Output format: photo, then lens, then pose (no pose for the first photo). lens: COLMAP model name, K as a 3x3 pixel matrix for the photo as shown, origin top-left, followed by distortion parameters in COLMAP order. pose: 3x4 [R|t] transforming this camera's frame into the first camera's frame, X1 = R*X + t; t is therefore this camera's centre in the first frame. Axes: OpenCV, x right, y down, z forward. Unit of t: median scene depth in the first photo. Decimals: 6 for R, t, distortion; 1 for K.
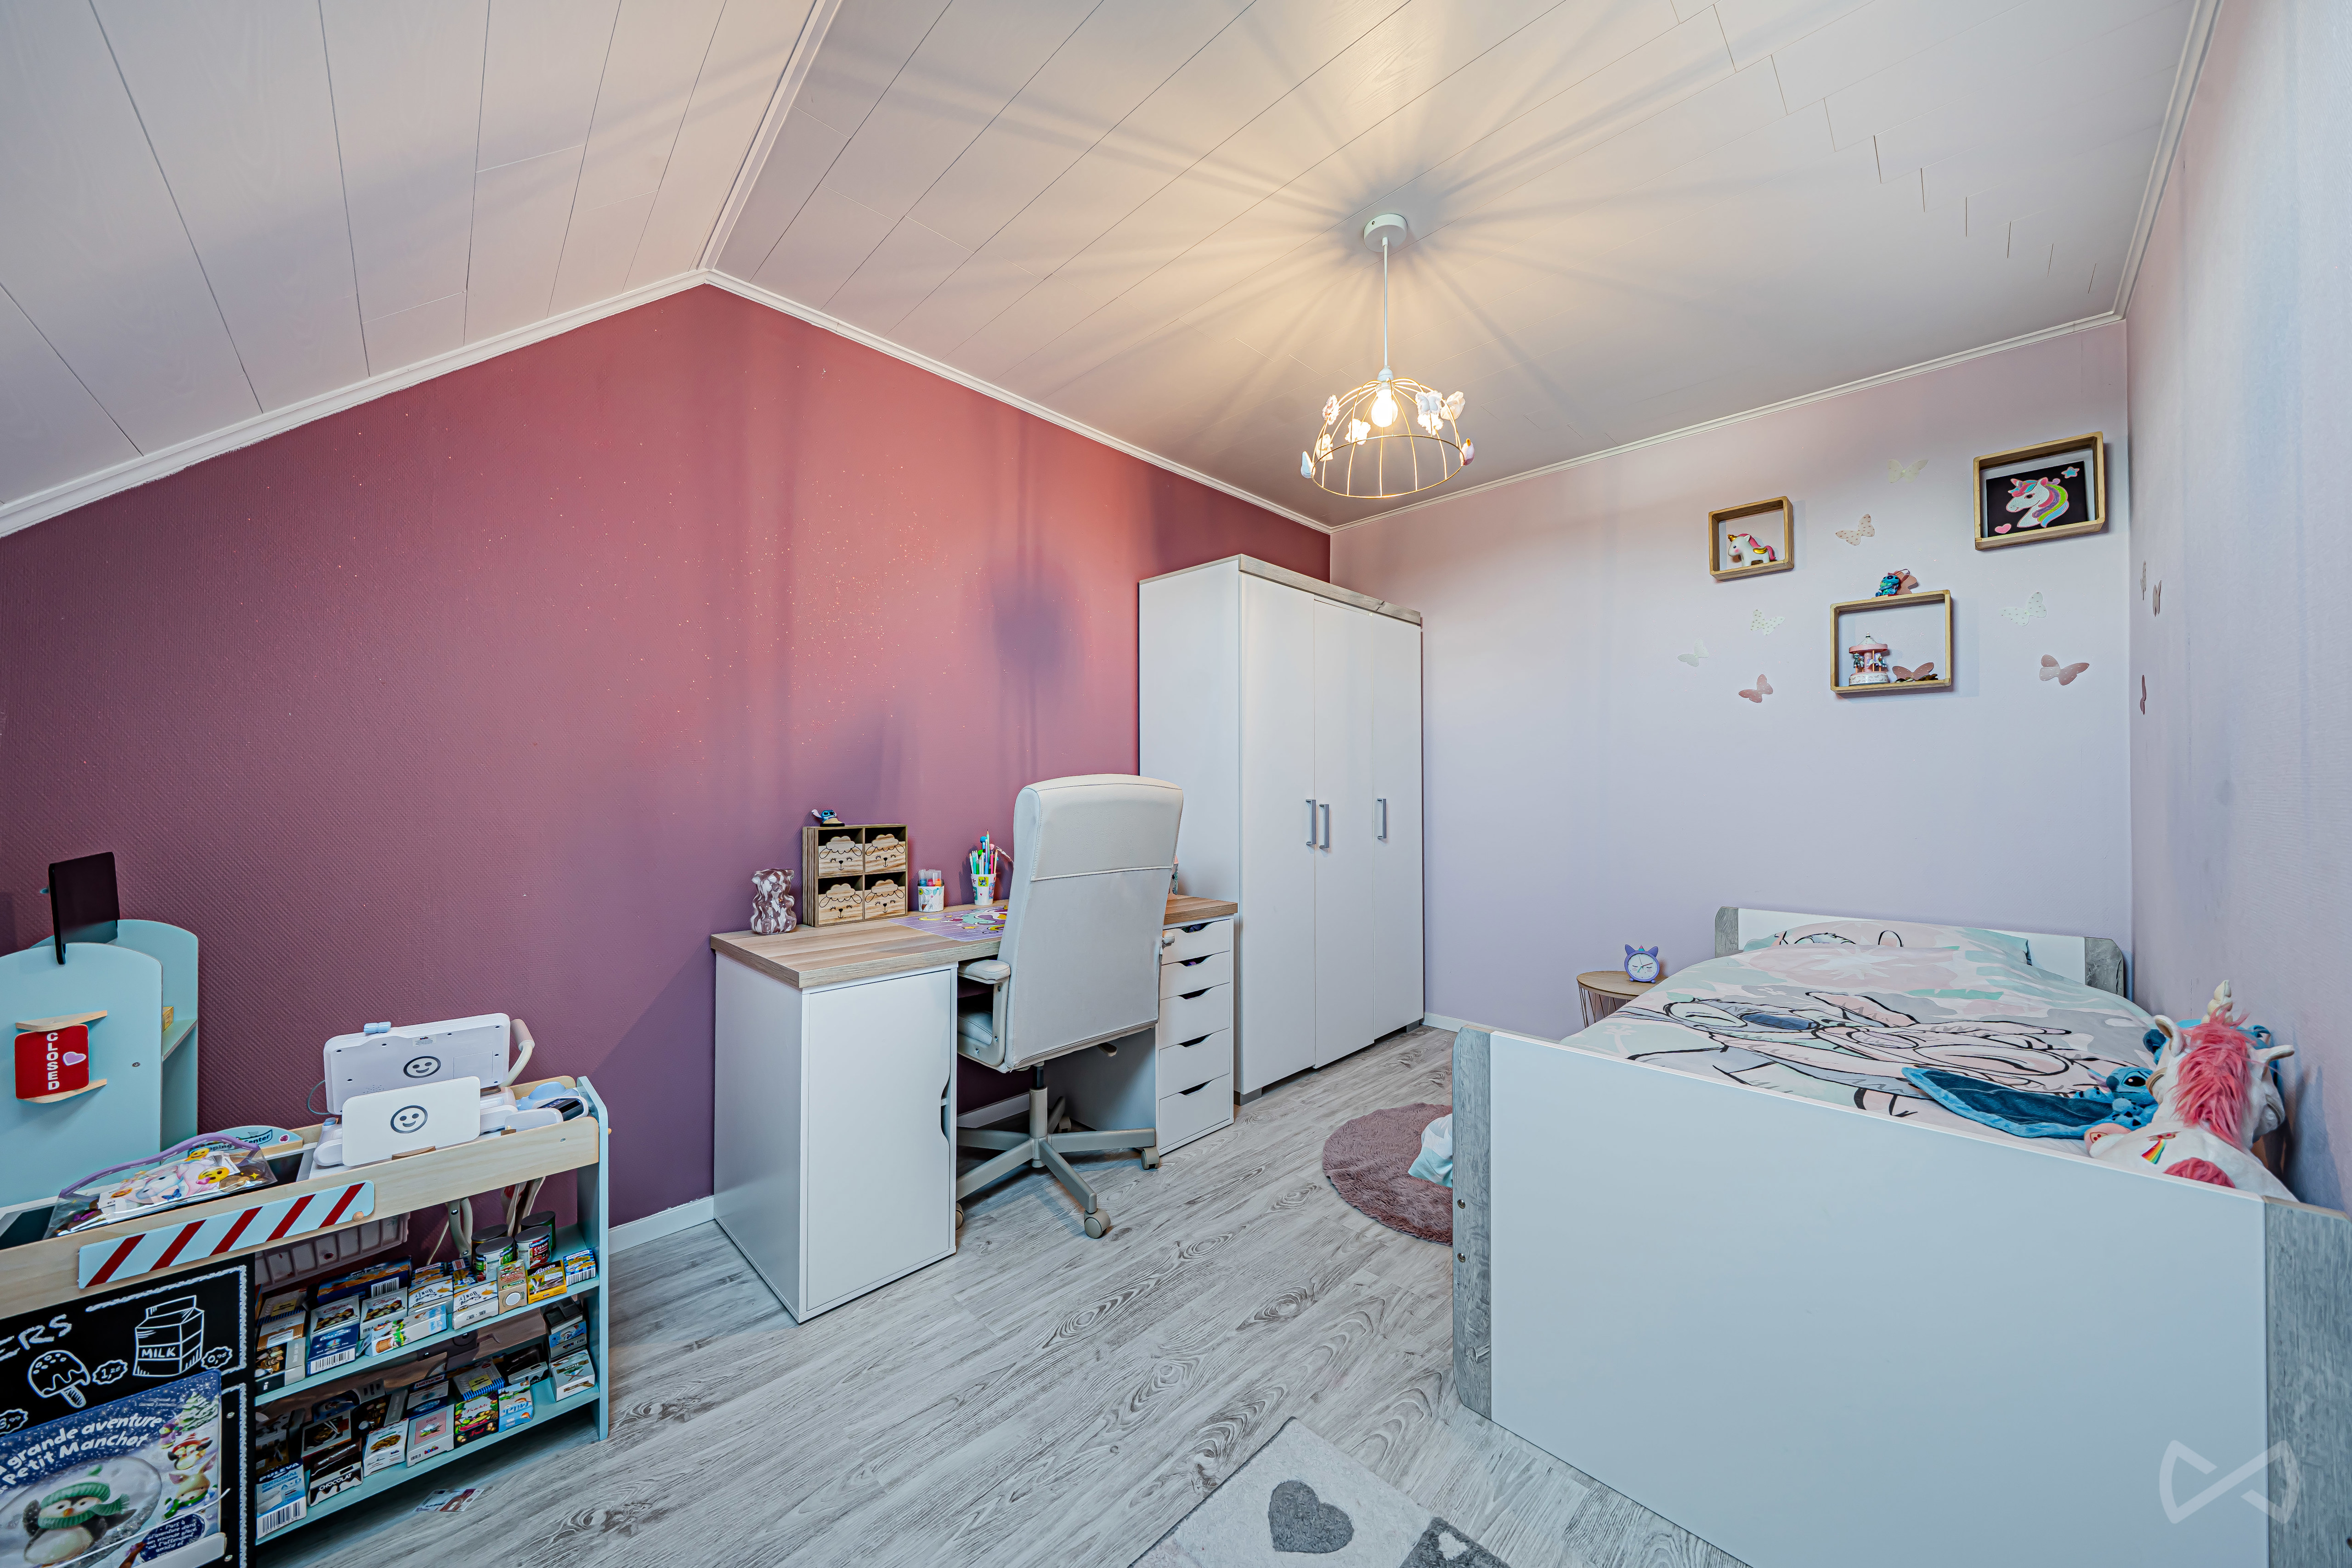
lens RADIAL K [[802.2, 0, 1185.8], [0, 802.2, 785.0], [0, 0, 1]] dist [0.000939, 0.000017]
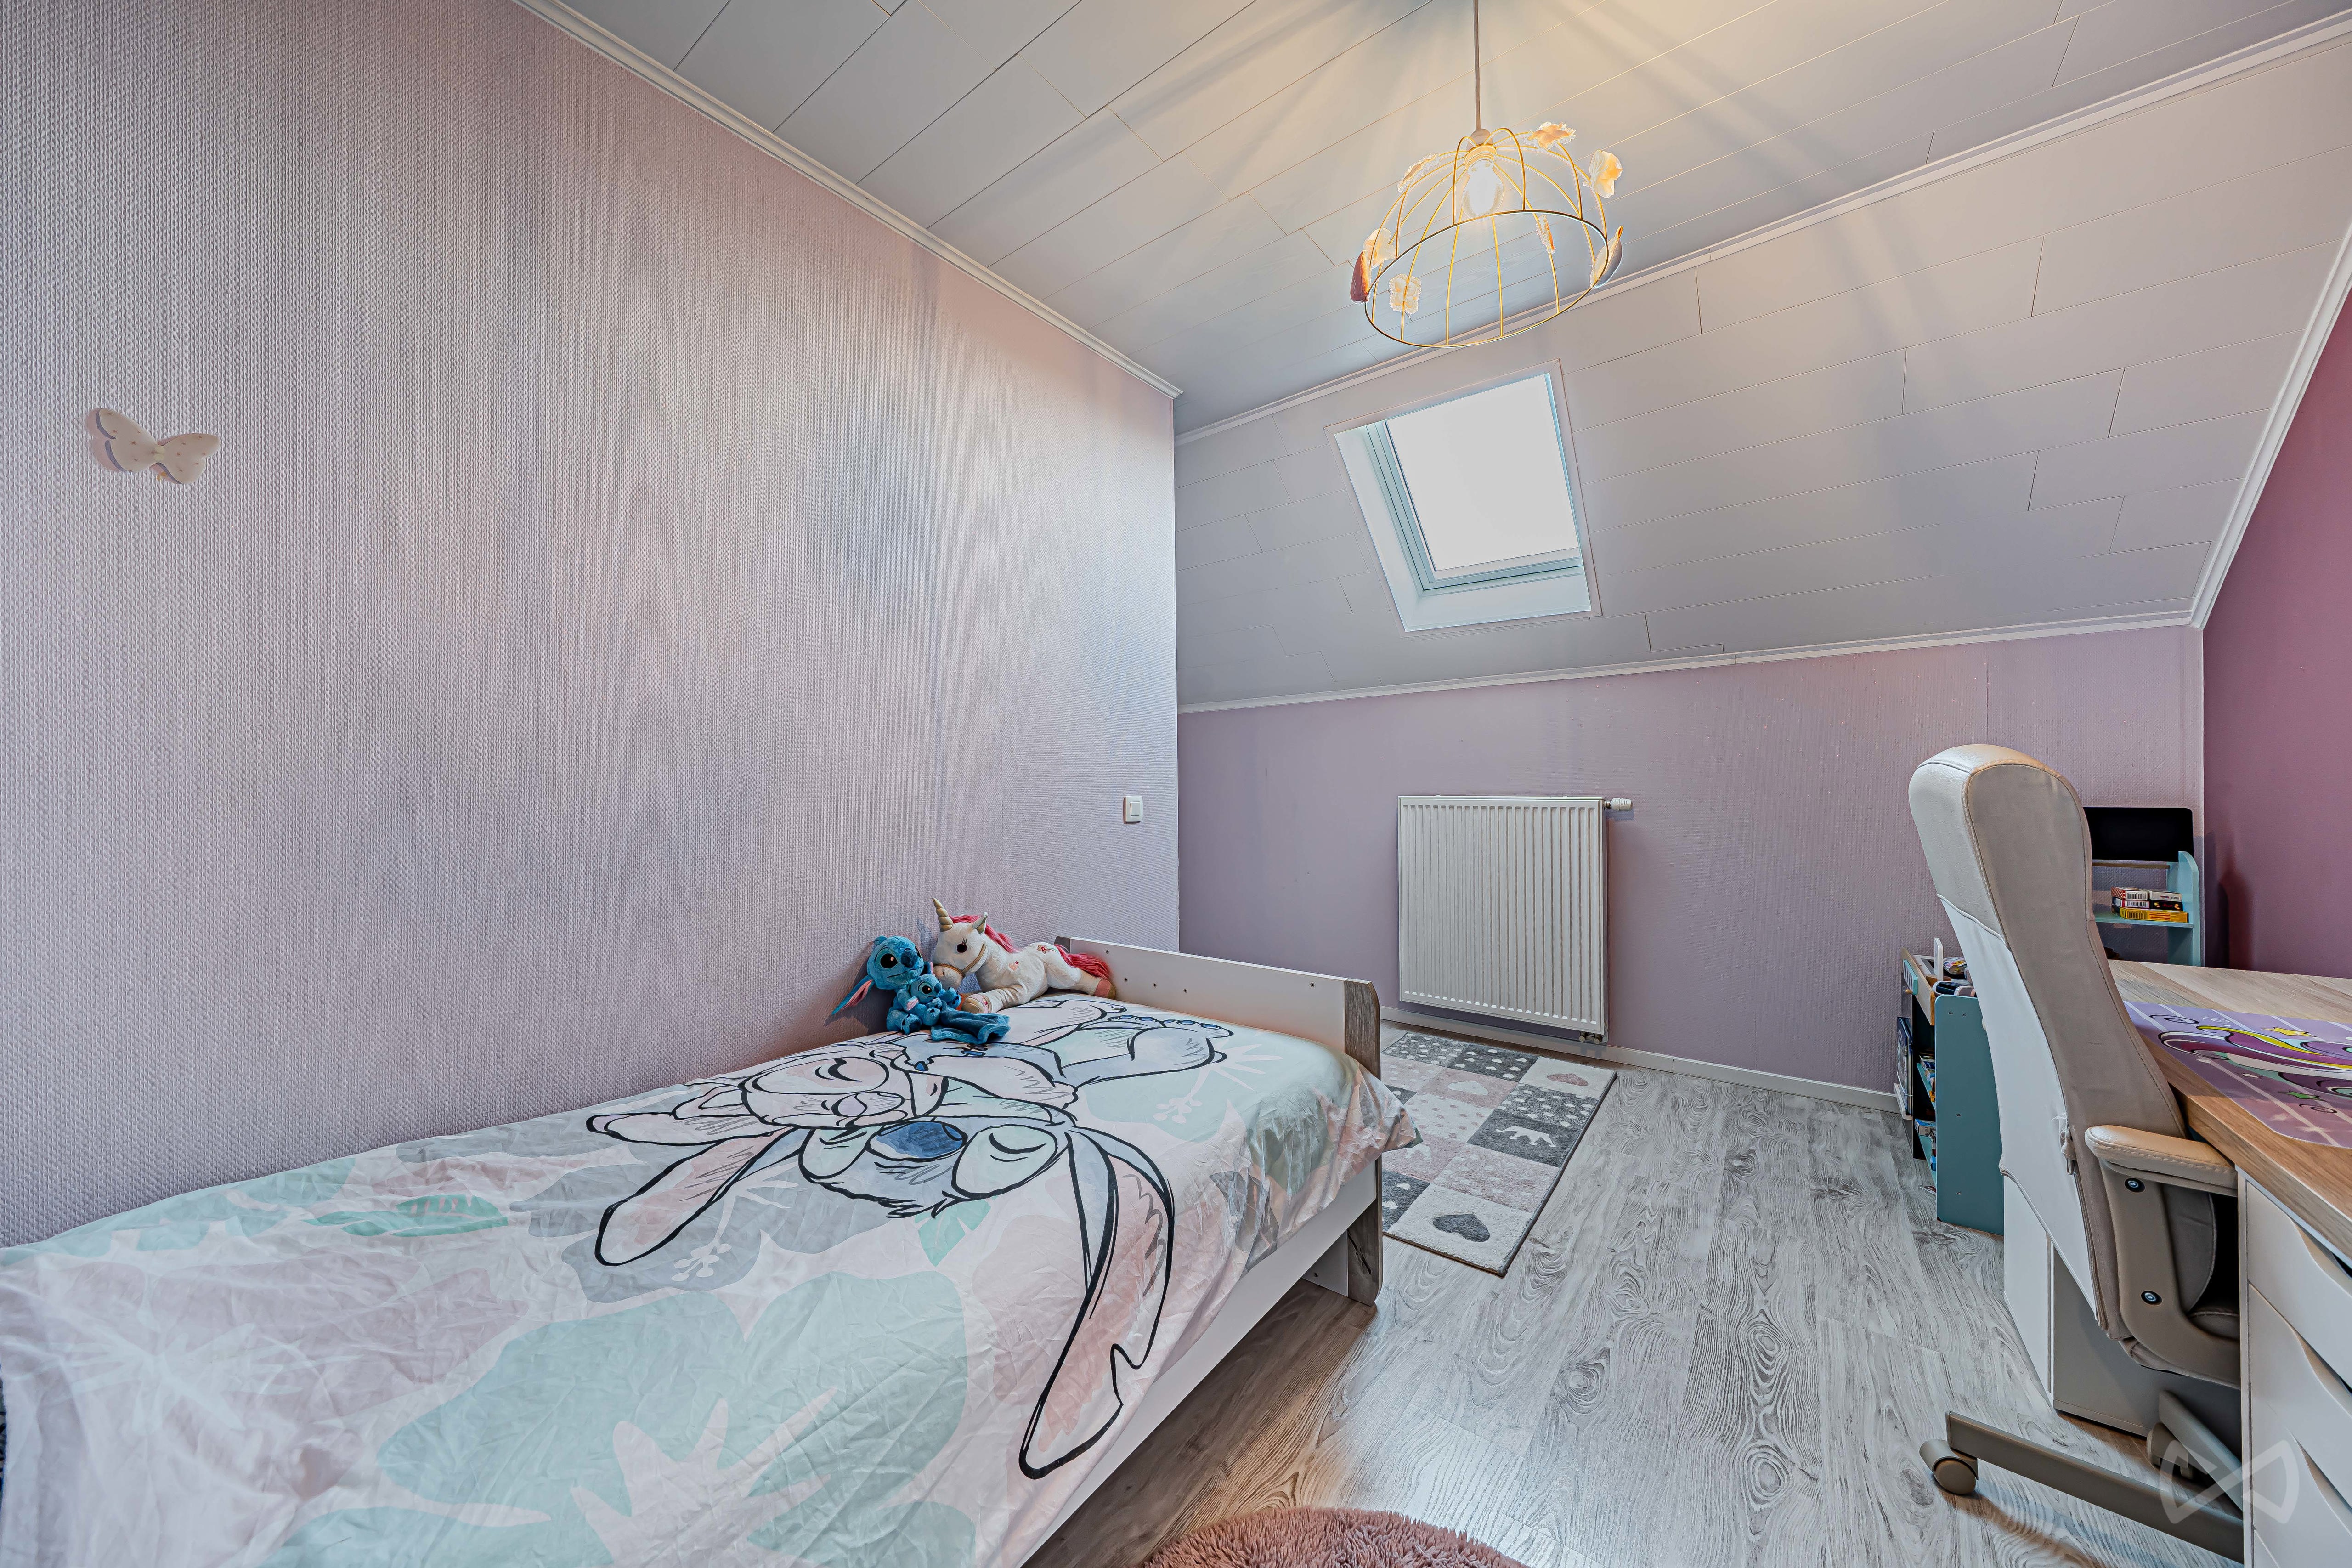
lens RADIAL K [[802.3, 0, 1170.1], [0, 802.3, 781.9], [0, 0, 1]] dist [0.000939, 0.000017]
pose [[-0.992745, 0.007895, -0.119983, 0.724220], [0.008529, 0.999952, -0.004774, 0.009020], [0.119940, -0.005762, -0.992764, 1.987186]]
